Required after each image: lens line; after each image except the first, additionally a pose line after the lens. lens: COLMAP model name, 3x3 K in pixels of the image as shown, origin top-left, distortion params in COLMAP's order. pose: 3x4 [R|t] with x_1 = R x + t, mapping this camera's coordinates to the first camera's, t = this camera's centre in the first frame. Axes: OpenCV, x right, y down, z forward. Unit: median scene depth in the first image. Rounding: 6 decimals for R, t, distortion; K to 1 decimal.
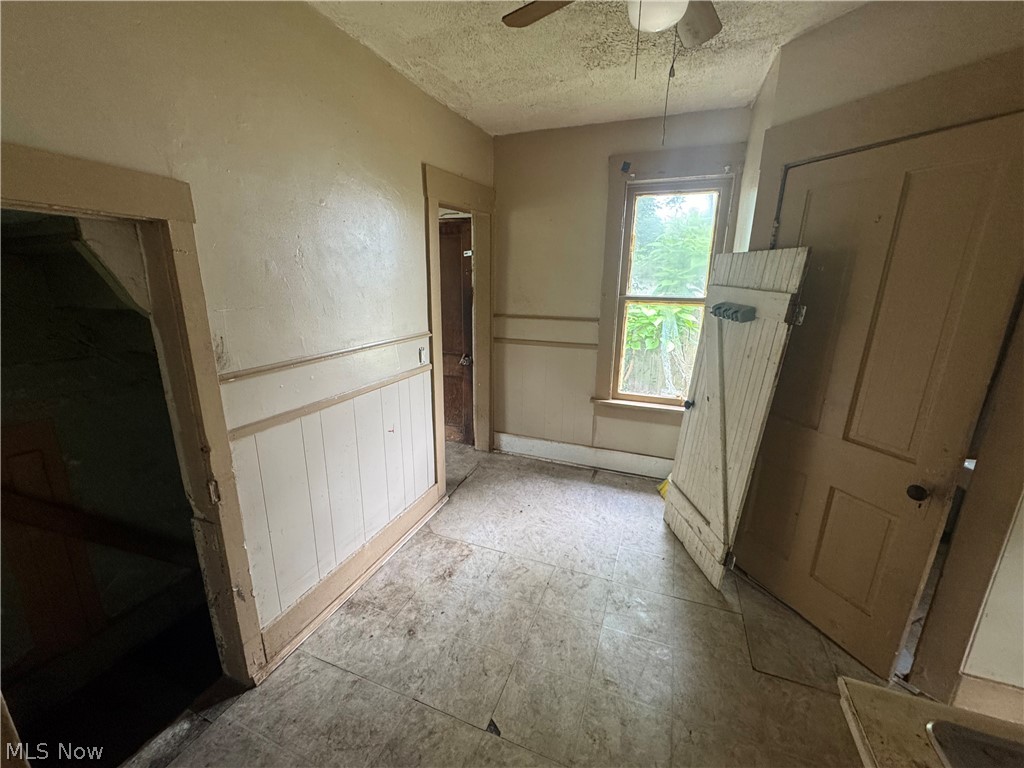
lens RADIAL K [[408.8, 0, 512.3], [0, 408.8, 385.7], [0, 0, 1]] dist [-0.001034, 0.000115]
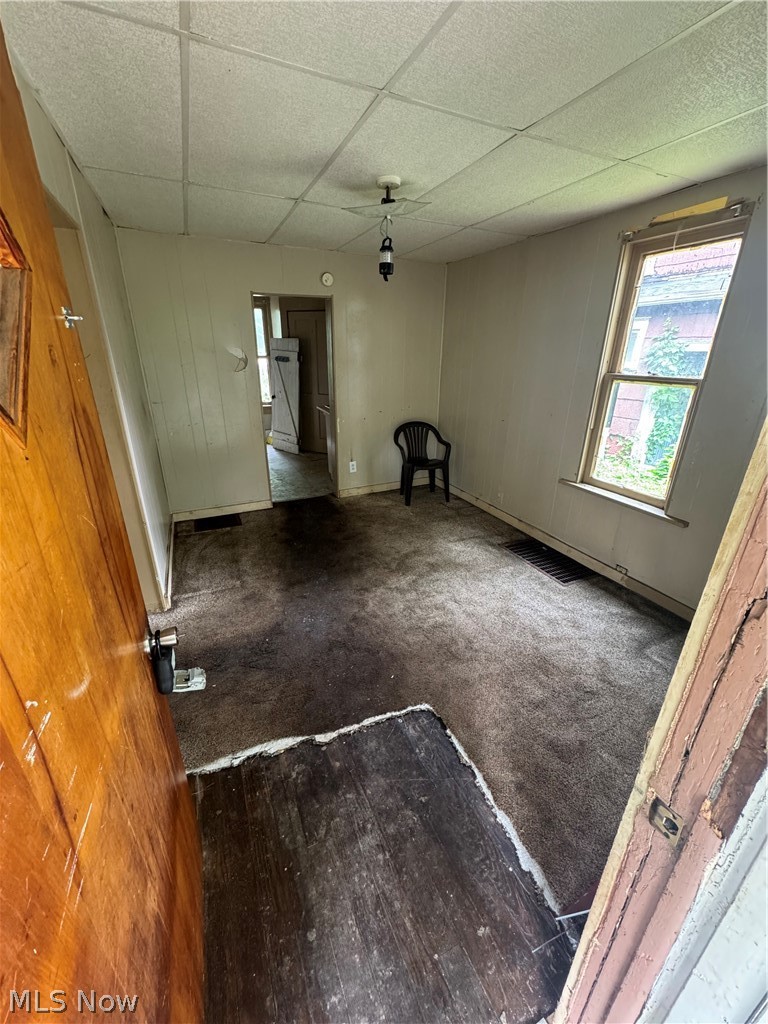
lens RADIAL K [[408.8, 0, 383.7], [0, 408.8, 511.6], [0, 0, 1]] dist [-0.001034, 0.000115]
pose [[0.687116, -0.271194, 0.674036, -1.339110], [0.180607, 0.962360, 0.203087, 0.443525], [-0.703741, -0.017809, 0.710233, -1.769677]]
